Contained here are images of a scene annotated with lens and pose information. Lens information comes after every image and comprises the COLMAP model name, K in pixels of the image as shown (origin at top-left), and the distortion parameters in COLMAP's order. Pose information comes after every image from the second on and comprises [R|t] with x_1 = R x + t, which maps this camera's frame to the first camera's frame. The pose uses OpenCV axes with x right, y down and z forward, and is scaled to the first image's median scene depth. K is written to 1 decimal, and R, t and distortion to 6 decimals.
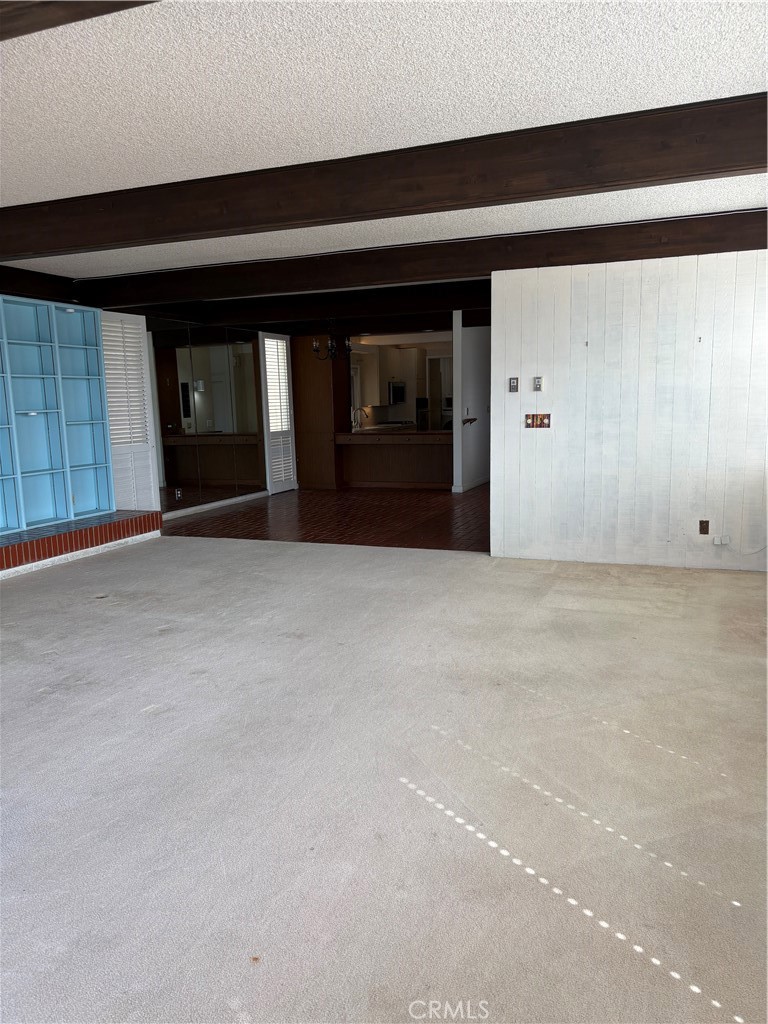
lens RADIAL K [[769.8, 0, 385.1], [0, 769.8, 510.5], [0, 0, 1]] dist [0.042560, -0.050981]
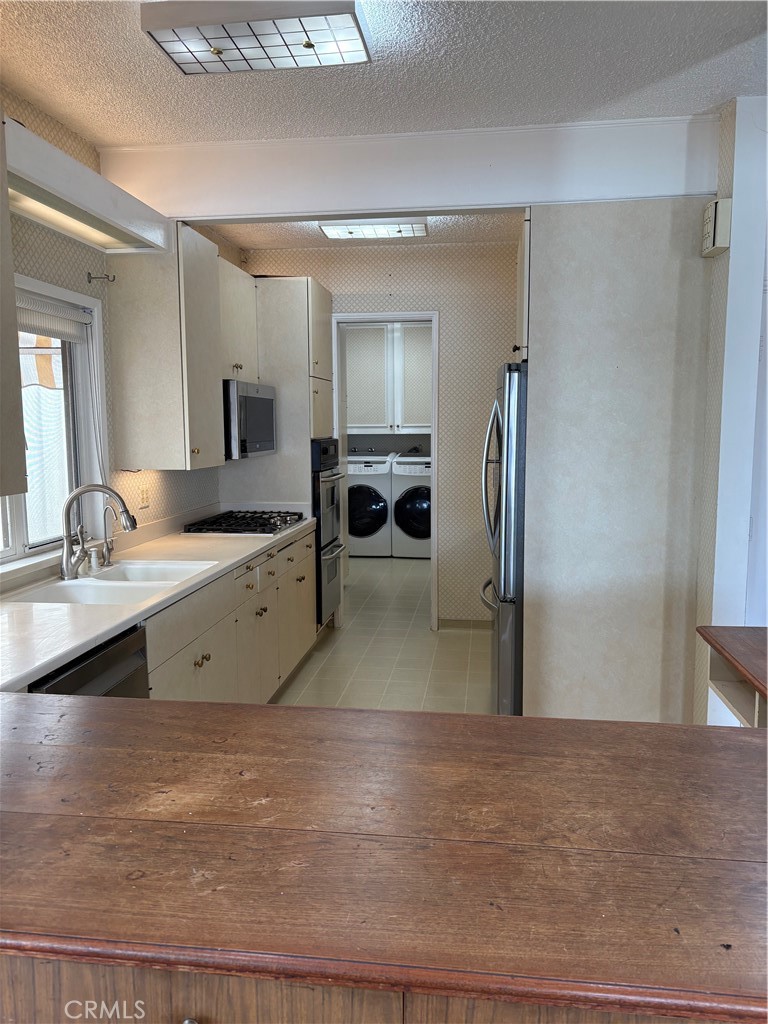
lens RADIAL K [[769.8, 0, 385.1], [0, 769.8, 510.5], [0, 0, 1]] dist [0.042560, -0.050981]
pose [[0.969389, -0.009359, 0.245352, -0.001401], [0.017725, 0.999333, -0.031914, -0.020678], [-0.244890, 0.035286, 0.968909, 0.134916]]
